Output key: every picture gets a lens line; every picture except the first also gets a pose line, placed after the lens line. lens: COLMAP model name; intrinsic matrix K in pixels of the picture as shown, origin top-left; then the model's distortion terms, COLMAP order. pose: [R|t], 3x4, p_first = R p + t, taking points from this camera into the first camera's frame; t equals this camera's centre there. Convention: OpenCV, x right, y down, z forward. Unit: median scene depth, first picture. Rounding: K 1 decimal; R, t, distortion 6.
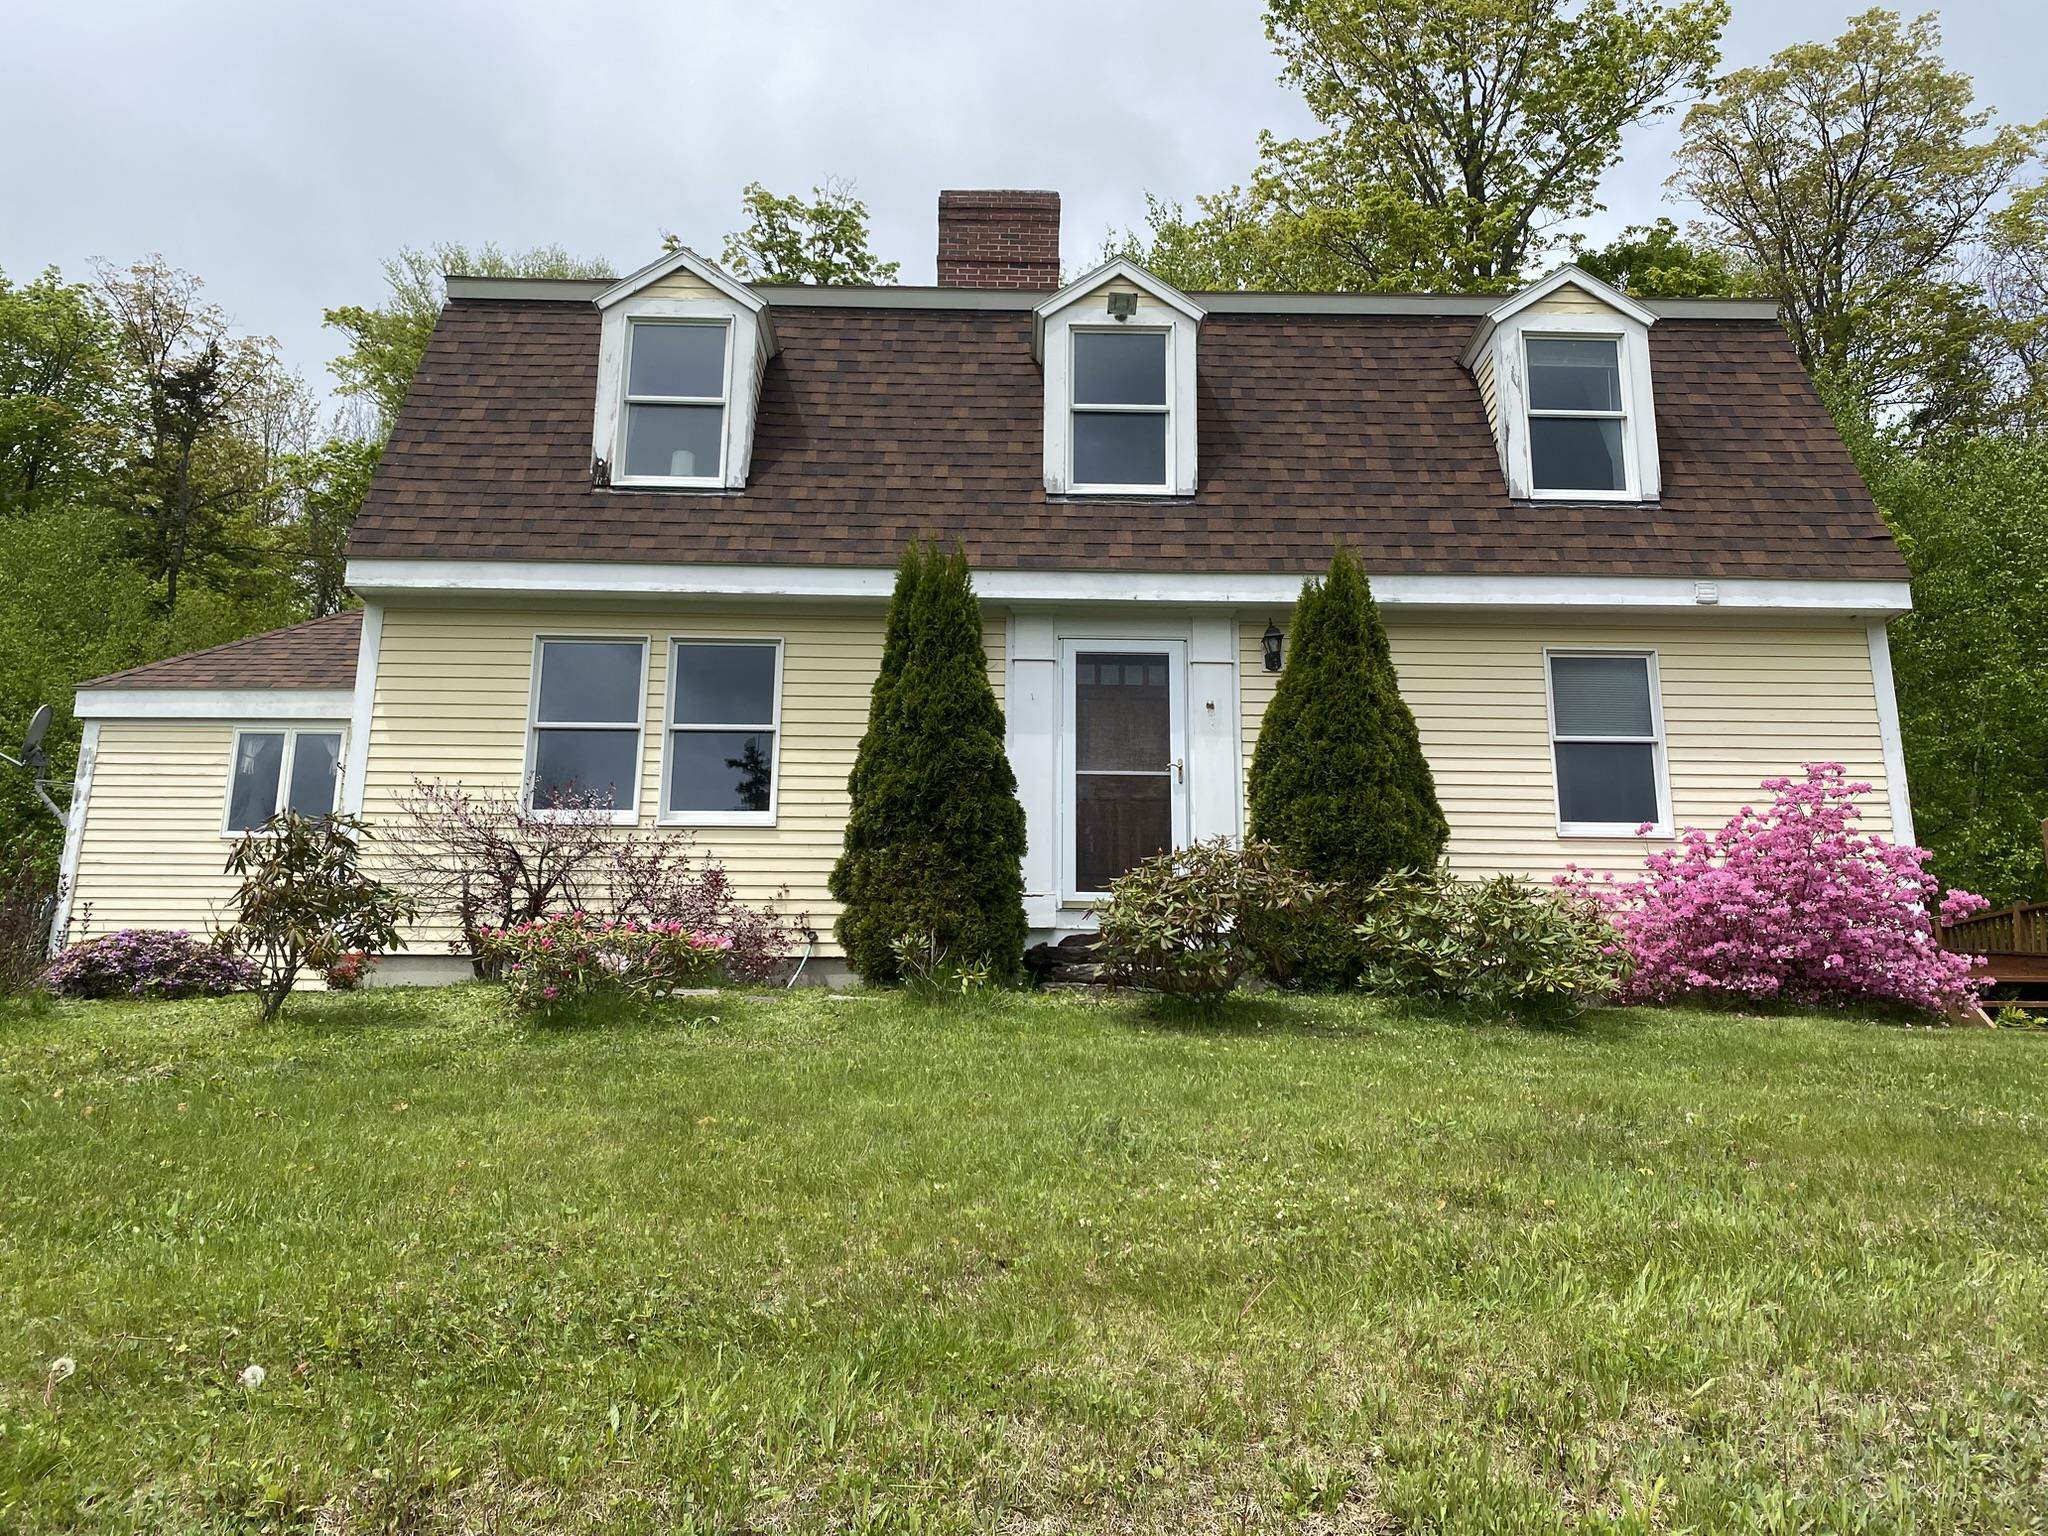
lens RADIAL K [[1533.5, 0, 1017.9], [0, 1533.5, 771.3], [0, 0, 1]] dist [0.029656, -0.017507]
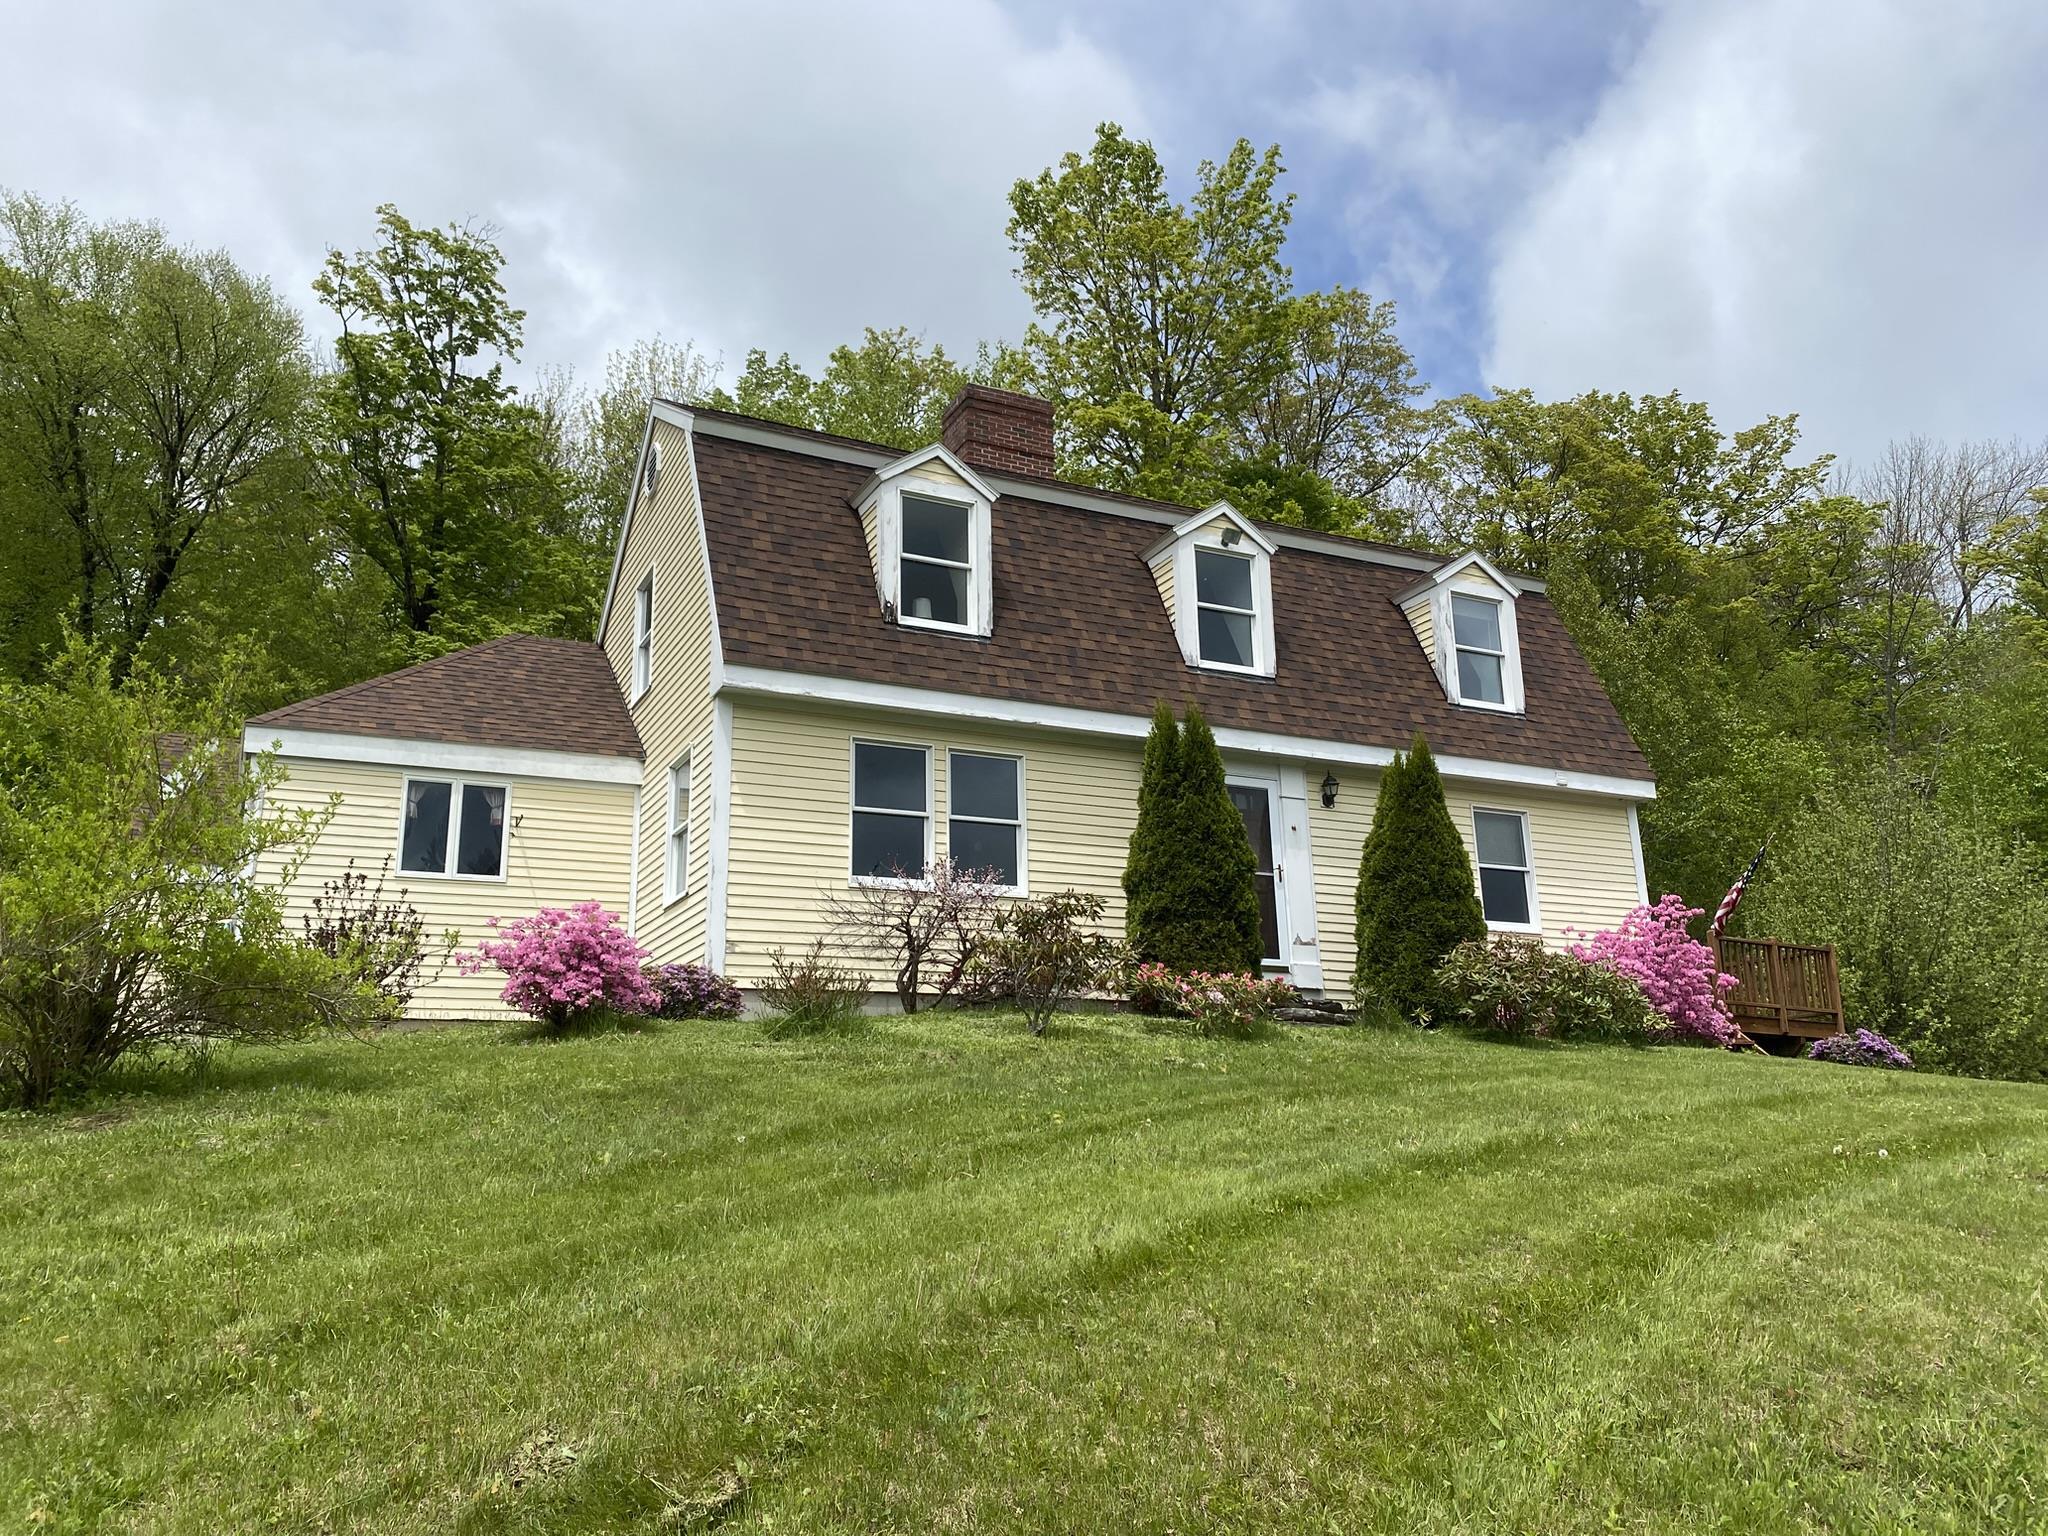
lens RADIAL K [[1533.5, 0, 1033.7], [0, 1533.5, 768.6], [0, 0, 1]] dist [0.029656, -0.017507]
pose [[0.906149, 0.083182, 0.414698, -0.670612], [-0.067335, 0.996337, -0.052716, -0.005978], [-0.417564, 0.019844, 0.908431, -0.199041]]
